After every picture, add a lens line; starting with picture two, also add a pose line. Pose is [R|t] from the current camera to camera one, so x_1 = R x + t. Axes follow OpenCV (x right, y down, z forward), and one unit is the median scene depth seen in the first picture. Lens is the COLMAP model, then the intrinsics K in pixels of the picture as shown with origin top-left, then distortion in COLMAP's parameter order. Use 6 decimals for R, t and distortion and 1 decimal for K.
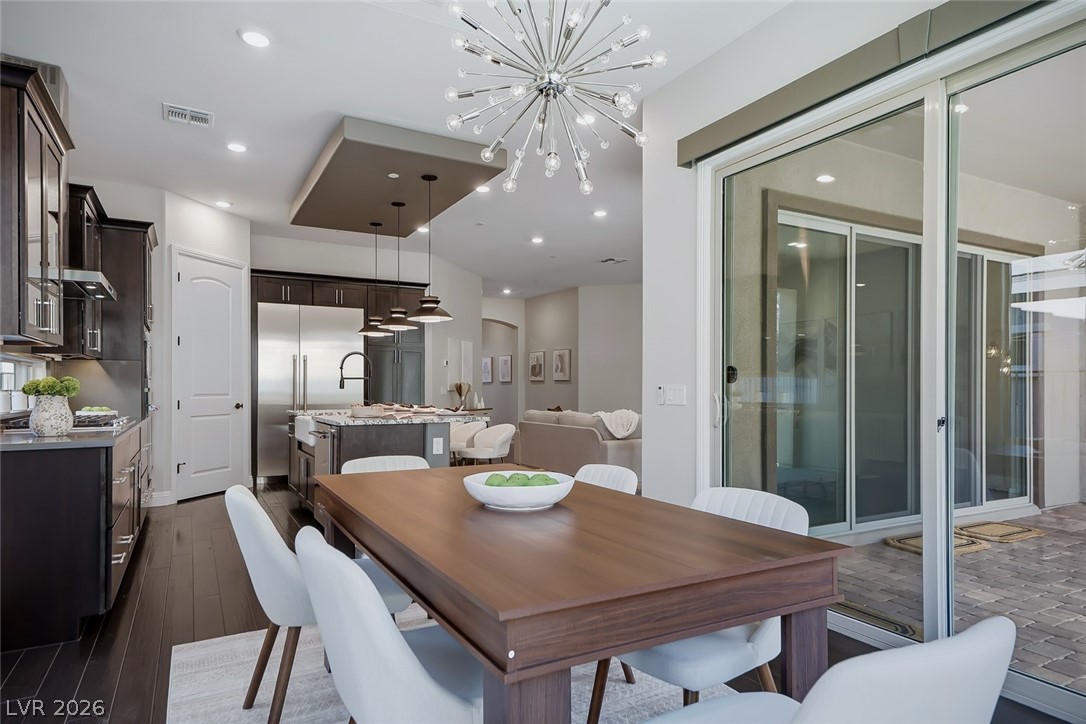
lens RADIAL K [[634.2, 0, 539.4], [0, 634.2, 384.4], [0, 0, 1]] dist [0.026450, 0.000781]
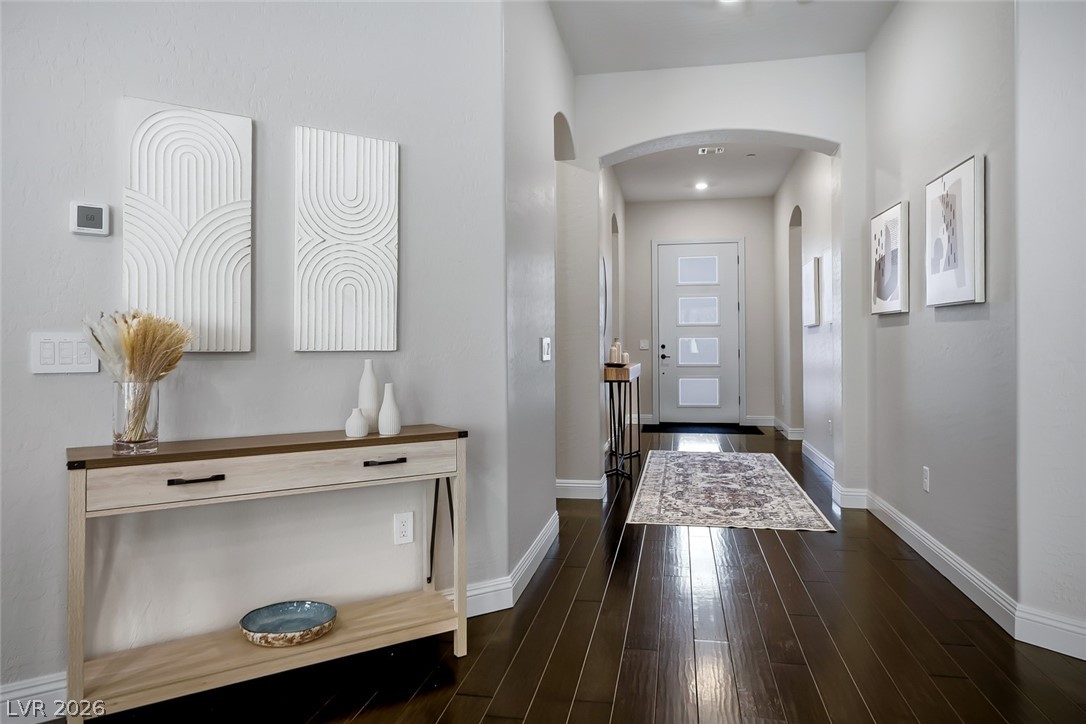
lens RADIAL K [[730.0, 0, 541.8], [0, 730.0, 338.9], [0, 0, 1]] dist [0.044524, 0.001335]
pose [[0.769892, -0.008001, -0.638125, 0.174959], [0.008205, 0.999963, -0.002639, 0.009985], [0.638122, -0.003204, 0.769929, 1.333559]]
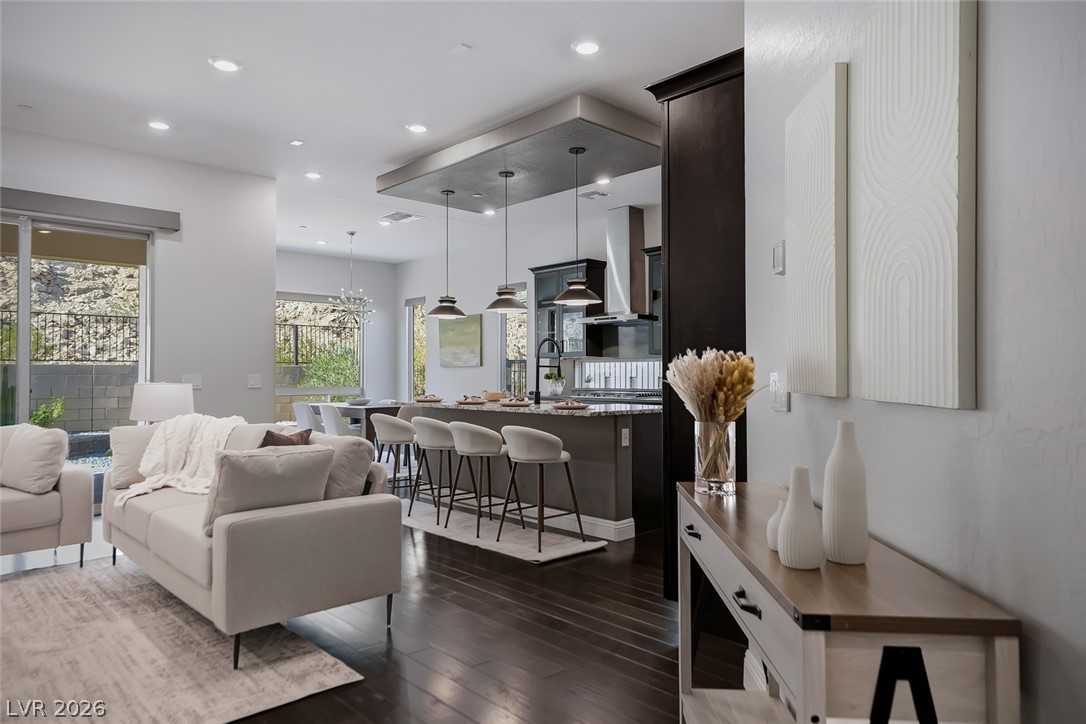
lens RADIAL K [[693.5, 0, 543.0], [0, 693.5, 362.0], [0, 0, 1]] dist [0.024583, 0.000897]
pose [[-0.968982, -0.002825, -0.247116, -0.024859], [0.003368, 0.999691, -0.024635, 0.007976], [0.247109, -0.024703, -0.968673, 1.755503]]
